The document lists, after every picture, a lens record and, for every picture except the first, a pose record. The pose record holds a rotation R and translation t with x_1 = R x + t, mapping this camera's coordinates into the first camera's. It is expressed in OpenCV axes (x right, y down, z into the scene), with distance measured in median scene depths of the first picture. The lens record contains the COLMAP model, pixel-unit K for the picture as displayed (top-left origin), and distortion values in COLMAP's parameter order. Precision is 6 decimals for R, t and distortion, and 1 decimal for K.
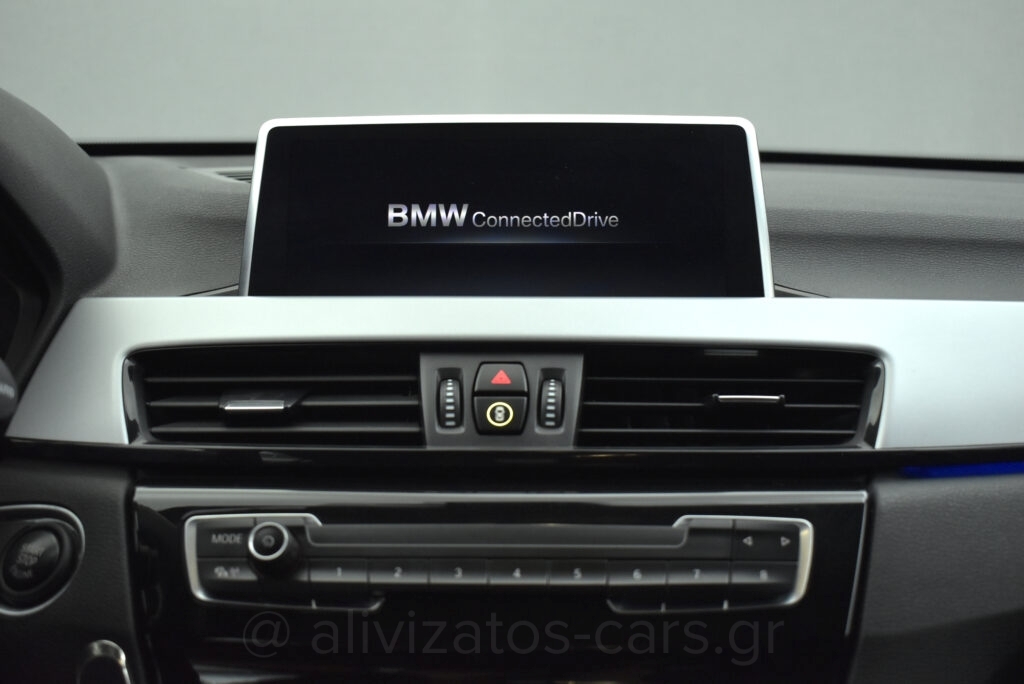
lens RADIAL K [[1161.9, 0, 516.6], [0, 1161.9, 341.2], [0, 0, 1]] dist [-0.065739, 0.000000]
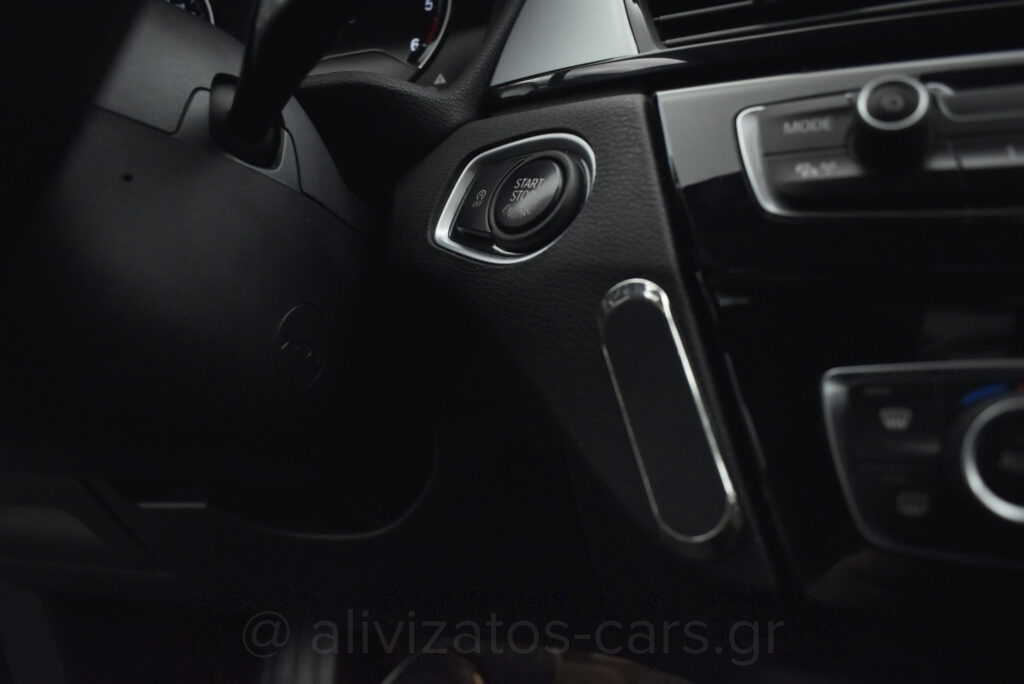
lens RADIAL K [[792.0, 0, 512.8], [0, 792.0, 345.6], [0, 0, 1]] dist [-0.099470, 0.018269]
pose [[0.912823, -0.011606, -0.408190, -0.213125], [0.075340, 0.987223, 0.140411, 0.207386], [0.401345, -0.158923, 0.902034, 0.489779]]
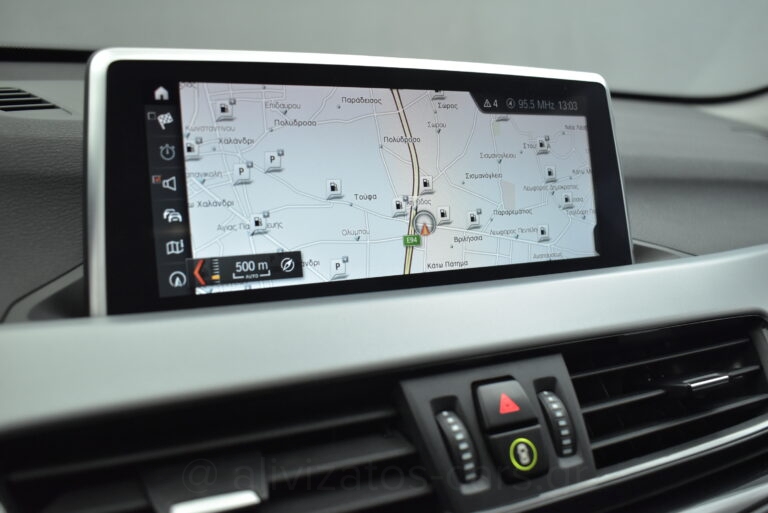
lens RADIAL K [[702.3, 0, 381.1], [0, 702.3, 259.8], [0, 0, 1]] dist [-0.077633, 0.000000]
pose [[0.889702, -0.077324, 0.449945, -0.328842], [0.008739, 0.988257, 0.152553, -0.156103], [-0.456458, -0.131794, 0.879930, 0.652169]]
